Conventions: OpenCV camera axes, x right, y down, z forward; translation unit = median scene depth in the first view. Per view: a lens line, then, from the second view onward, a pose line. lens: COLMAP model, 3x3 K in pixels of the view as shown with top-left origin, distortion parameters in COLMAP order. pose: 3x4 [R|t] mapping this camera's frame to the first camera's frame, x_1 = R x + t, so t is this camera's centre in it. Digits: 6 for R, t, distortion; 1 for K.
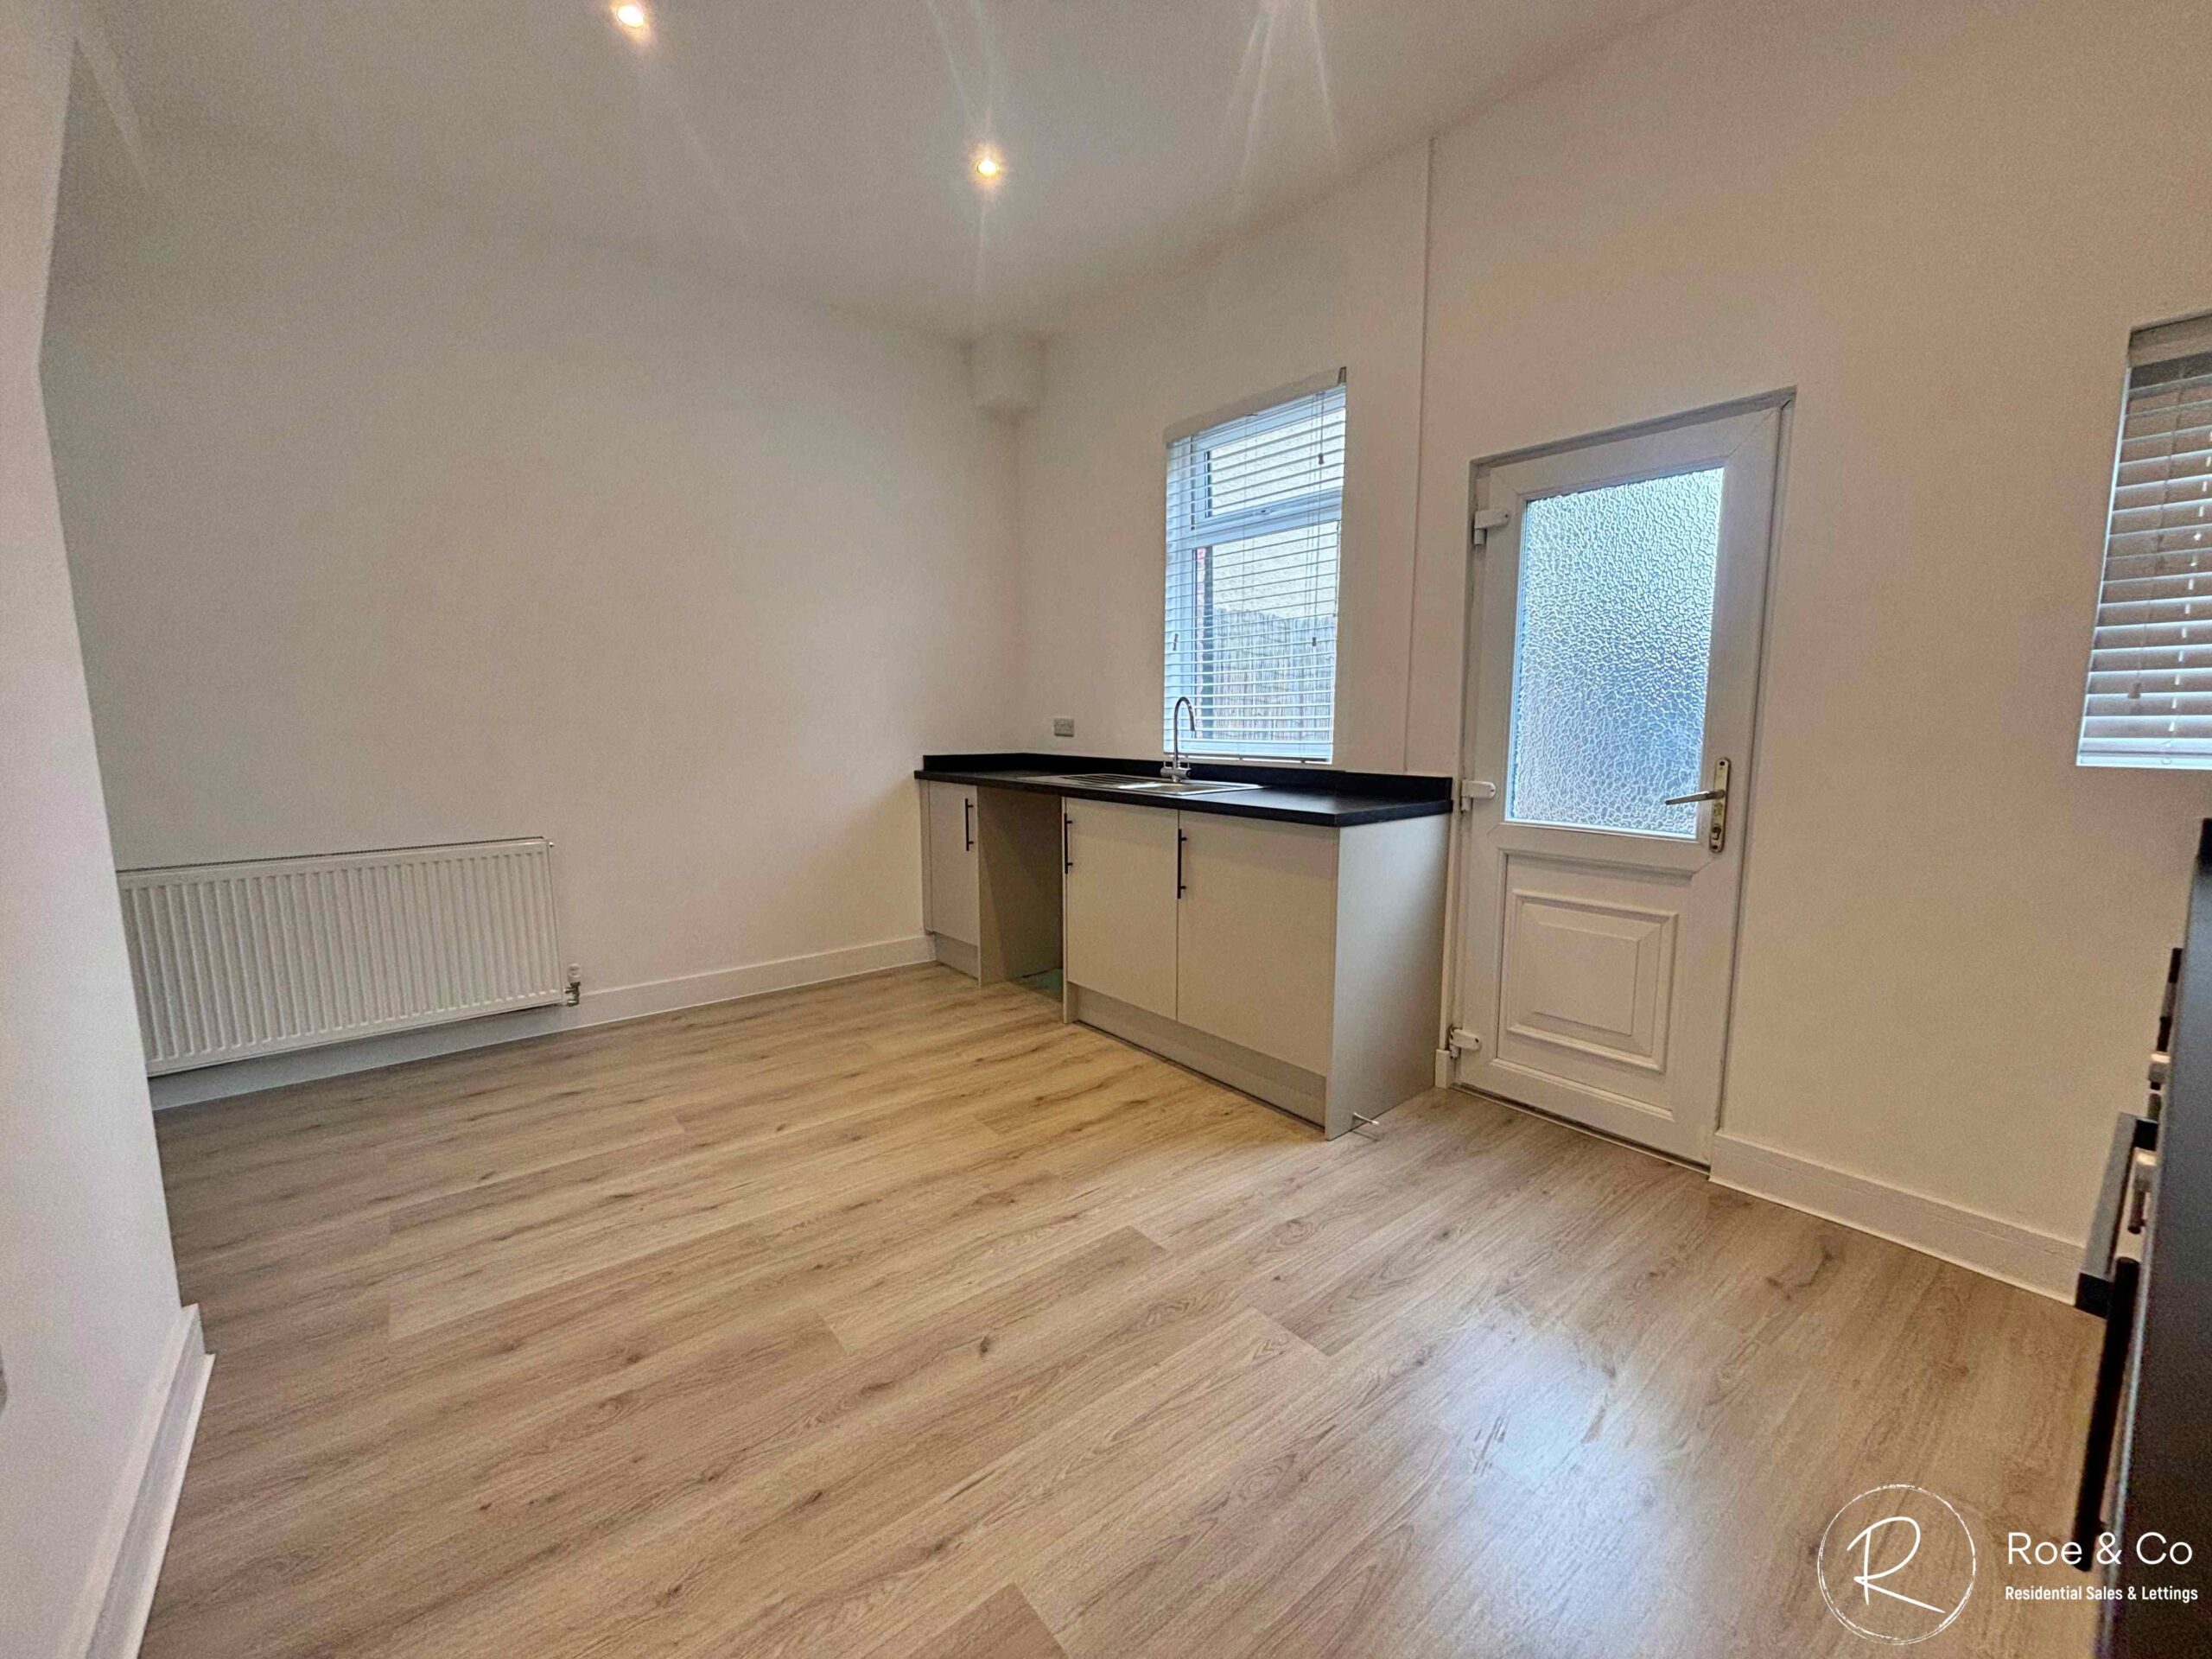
lens RADIAL K [[894.3, 0, 1102.3], [0, 894.3, 823.0], [0, 0, 1]] dist [0.000317, -0.000129]
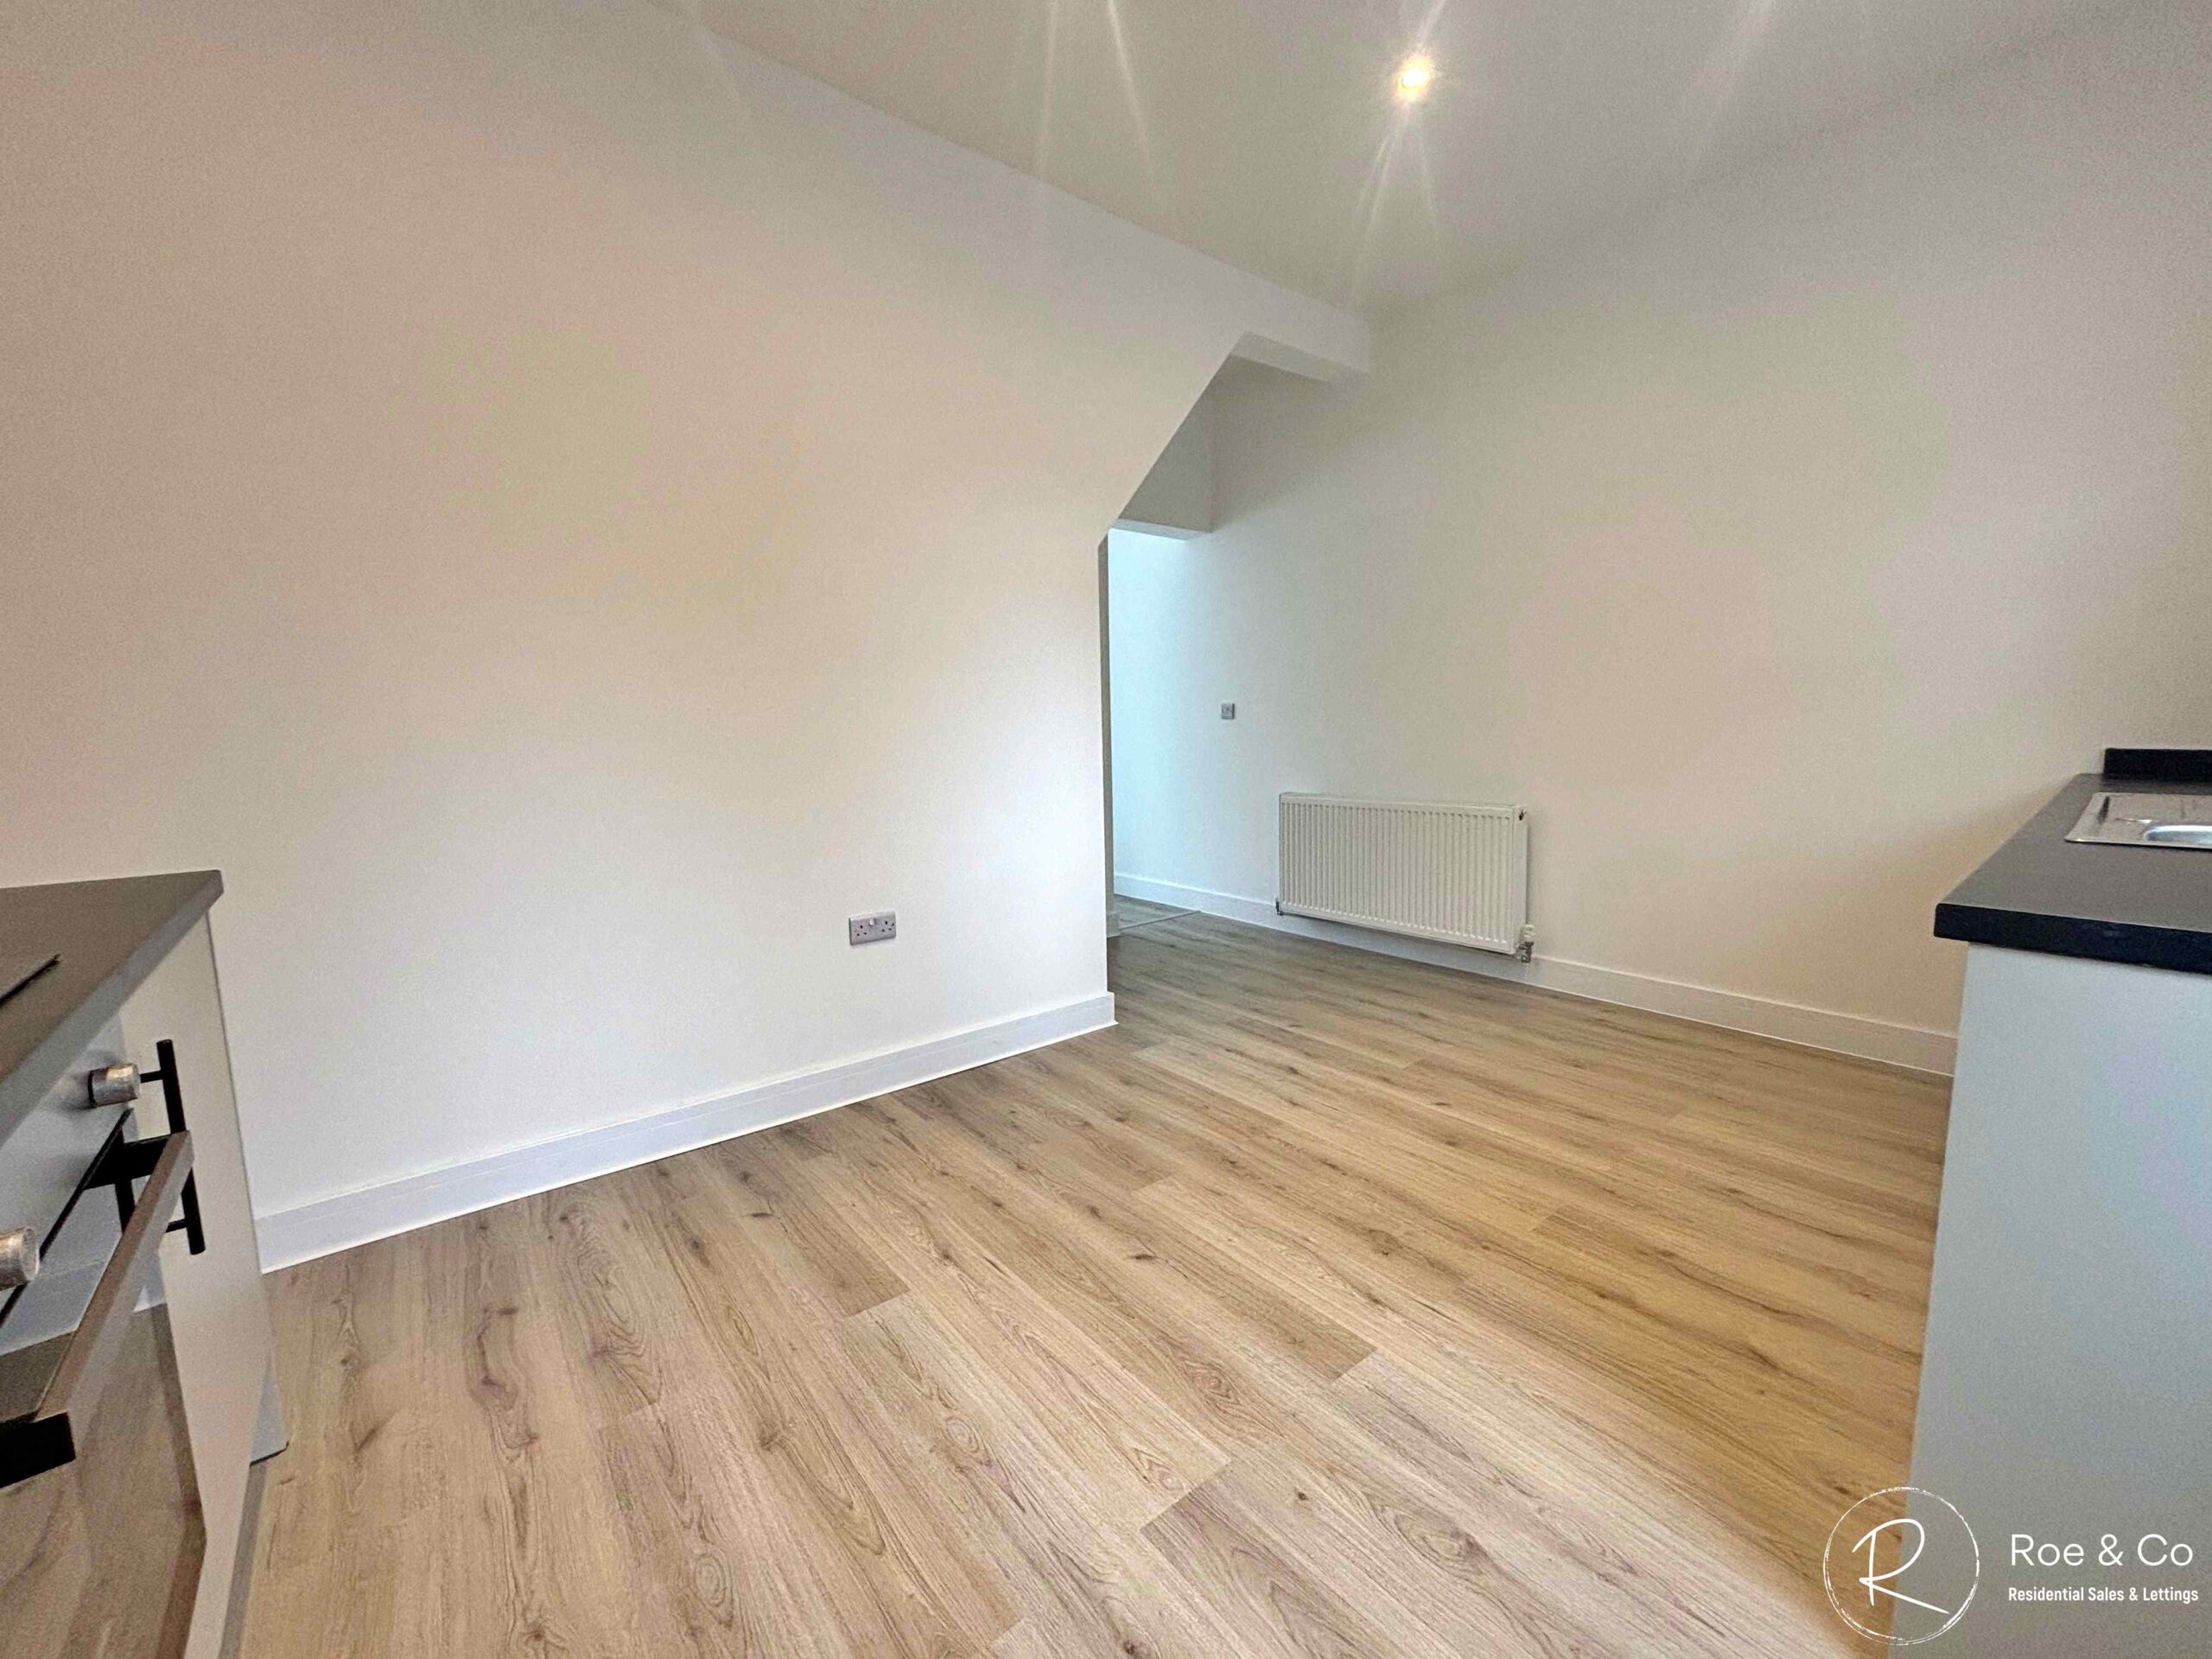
lens RADIAL K [[894.3, 0, 1104.5], [0, 894.3, 830.0], [0, 0, 1]] dist [0.000317, -0.000129]
pose [[0.007602, 0.128278, -0.991709, 0.642241], [-0.105005, 0.986357, 0.126780, -0.053418], [0.994443, 0.103171, 0.020968, 0.620777]]
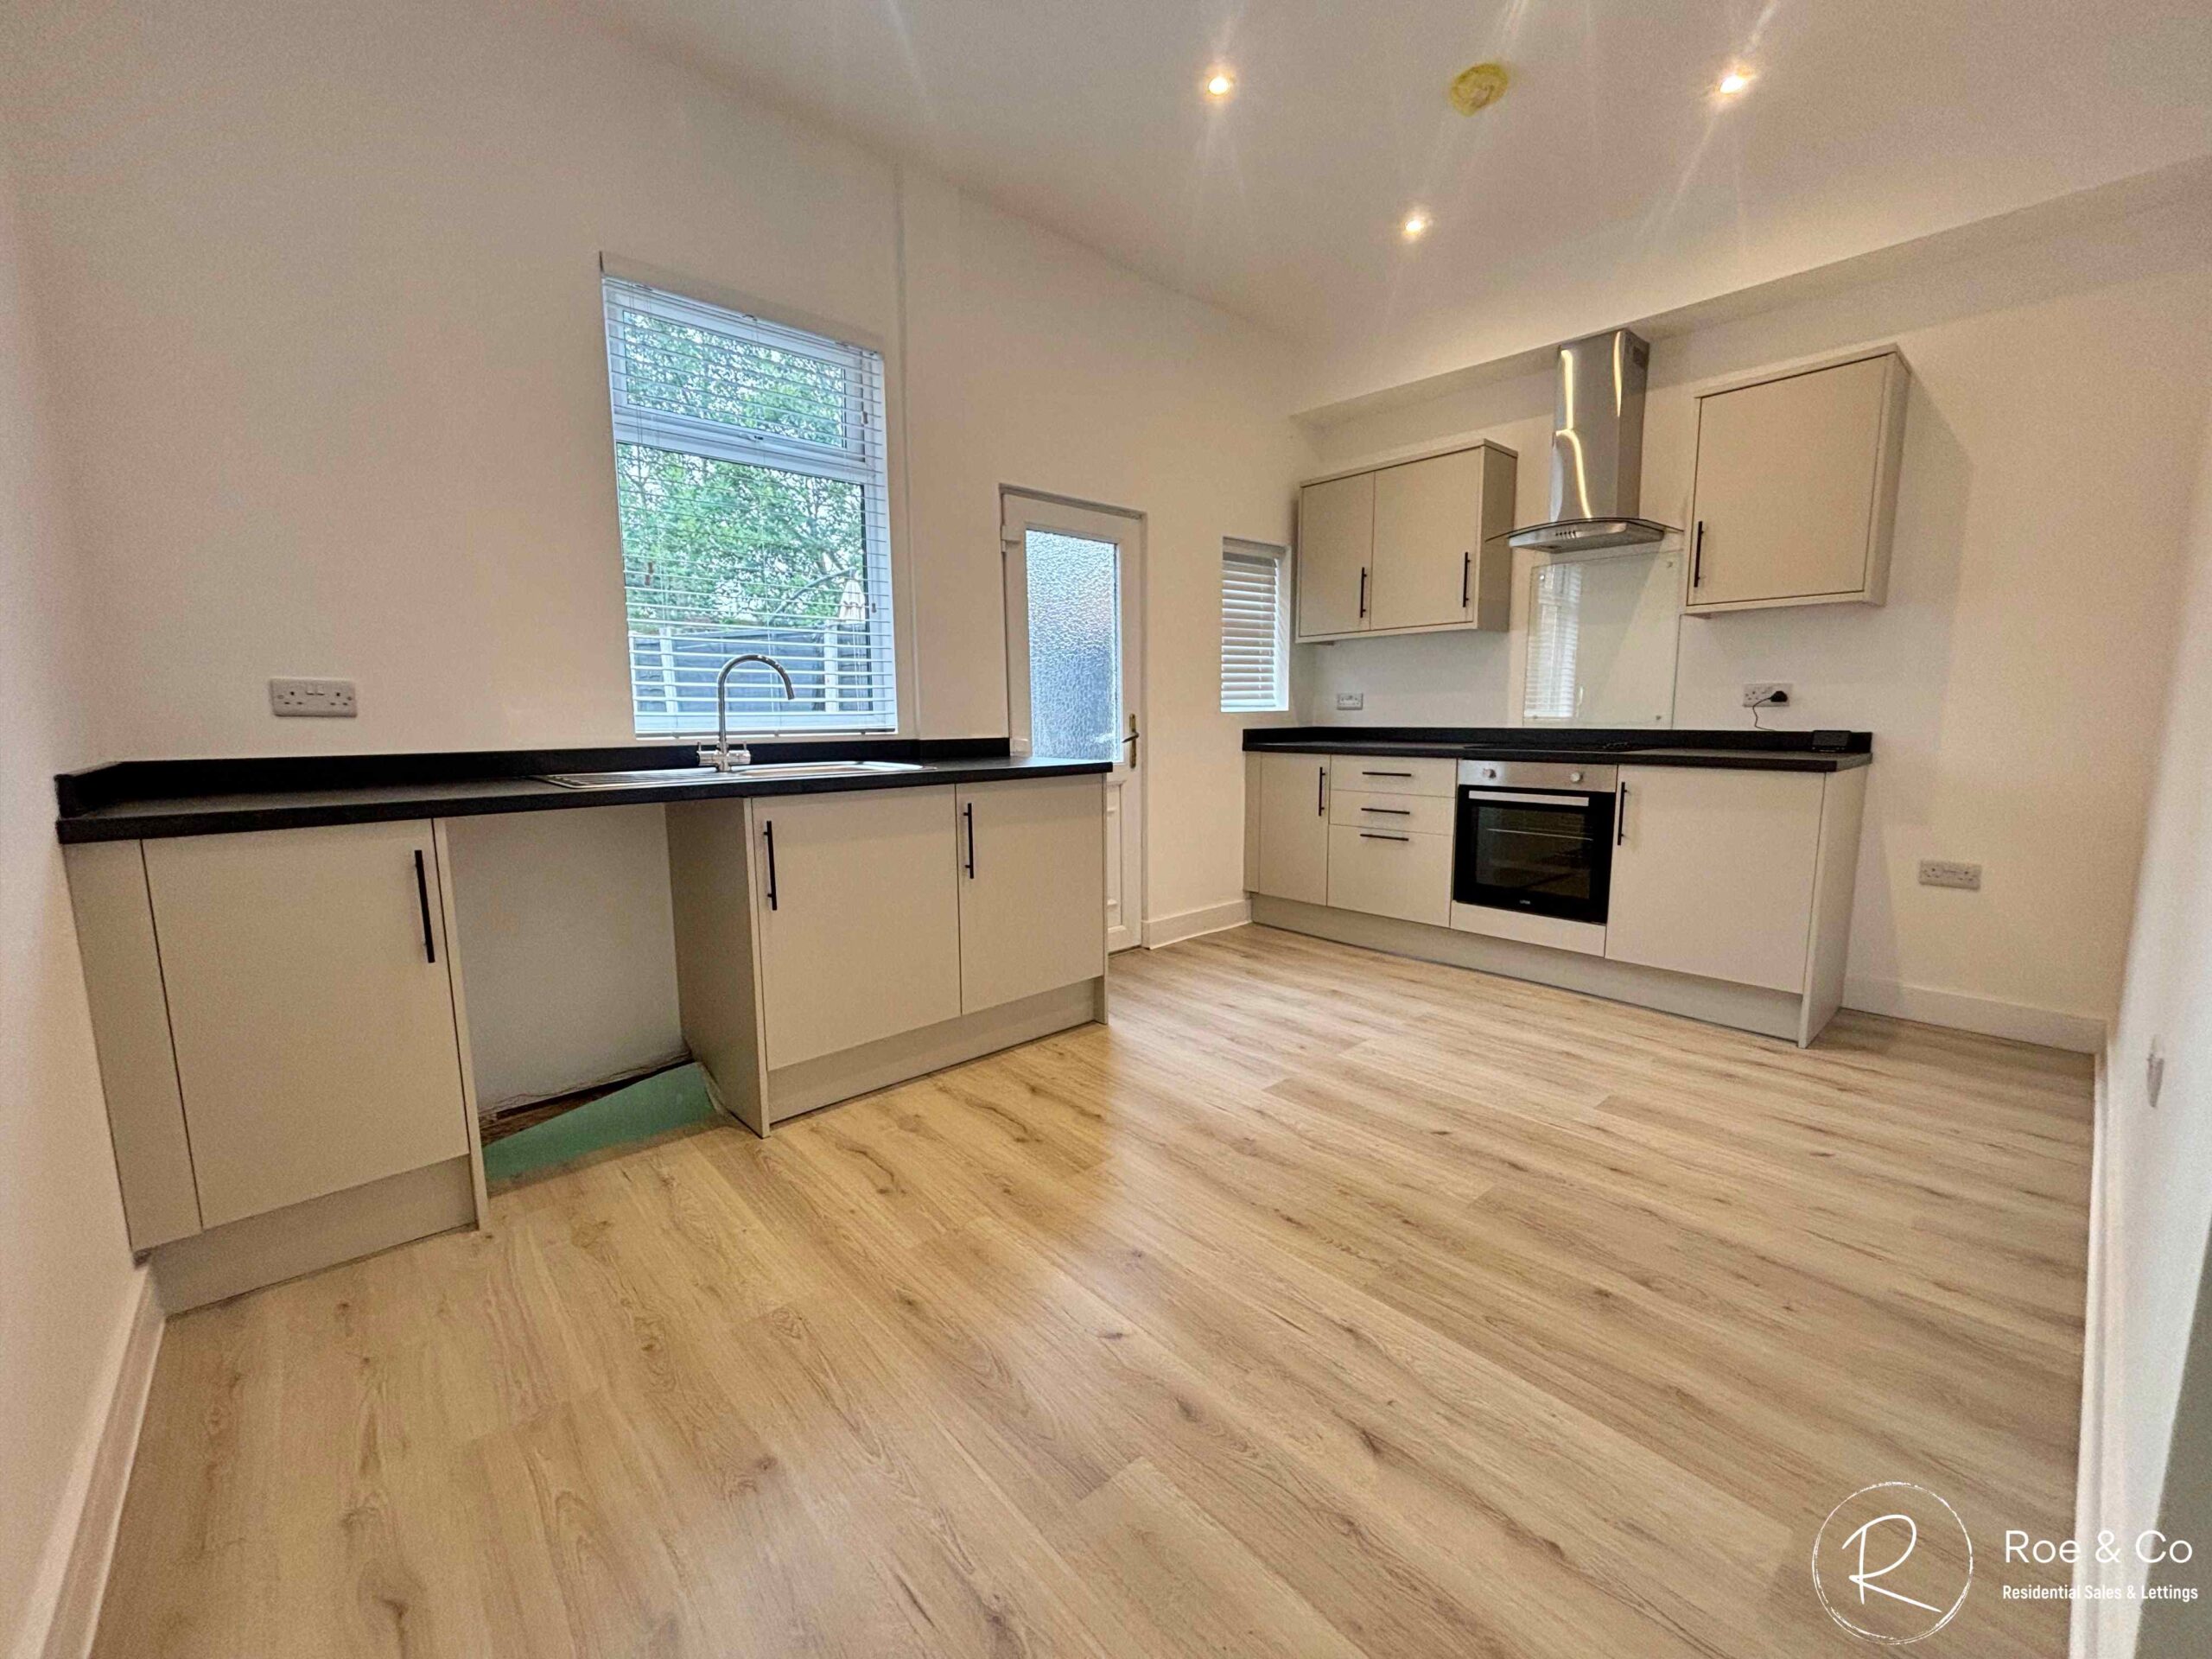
lens RADIAL K [[894.3, 0, 1107.9], [0, 894.3, 828.3], [0, 0, 1]] dist [0.000317, -0.000129]
pose [[-0.058391, -0.130377, 0.989744, -0.993962], [0.127112, 0.982394, 0.136908, -0.089529], [-0.990168, 0.133803, -0.040790, 1.065465]]
